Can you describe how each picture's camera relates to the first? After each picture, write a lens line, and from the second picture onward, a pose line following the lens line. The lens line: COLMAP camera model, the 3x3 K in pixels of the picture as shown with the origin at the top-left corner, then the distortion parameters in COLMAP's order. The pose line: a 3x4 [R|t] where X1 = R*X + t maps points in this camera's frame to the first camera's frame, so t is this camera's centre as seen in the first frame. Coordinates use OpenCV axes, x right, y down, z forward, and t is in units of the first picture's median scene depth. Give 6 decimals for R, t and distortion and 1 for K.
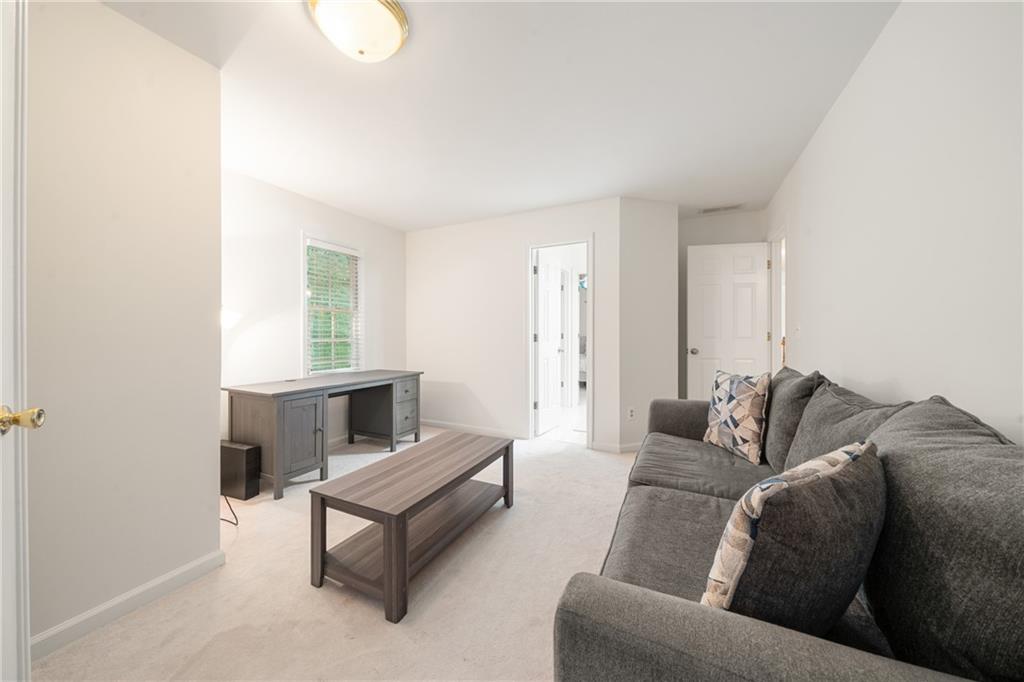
lens RADIAL K [[354.5, 0, 512.3], [0, 354.5, 337.3], [0, 0, 1]] dist [-0.000305, -0.000082]
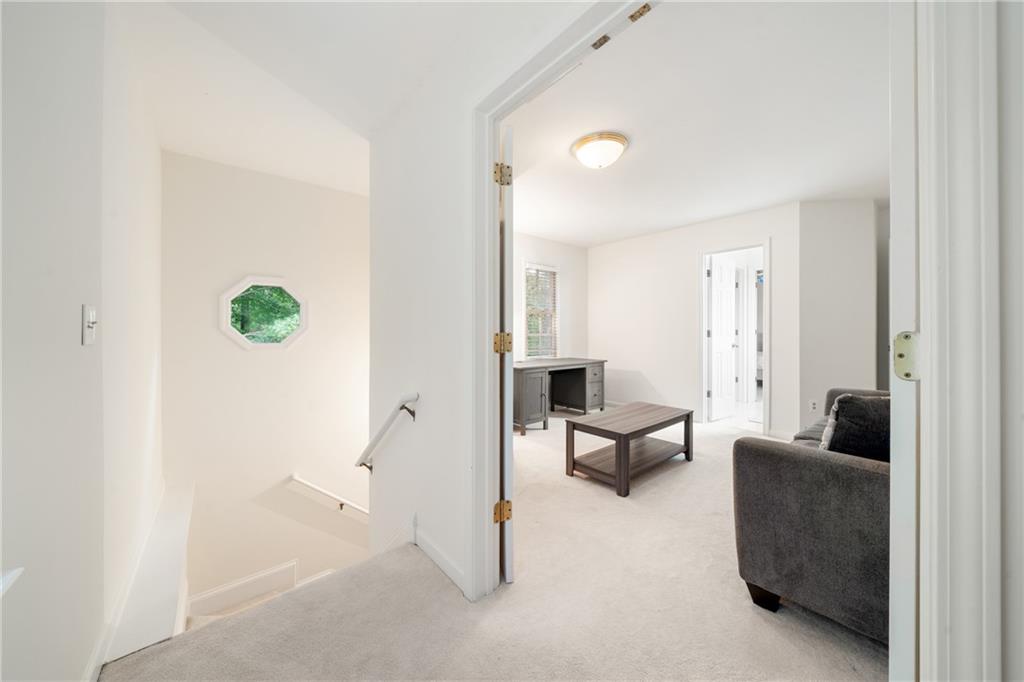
lens RADIAL K [[354.5, 0, 509.3], [0, 354.5, 330.8], [0, 0, 1]] dist [-0.000305, -0.000082]
pose [[0.909395, 0.002388, -0.415927, -0.047260], [-0.005646, 0.999962, -0.006602, 0.003458], [0.415895, 0.008352, 0.909374, -0.322980]]
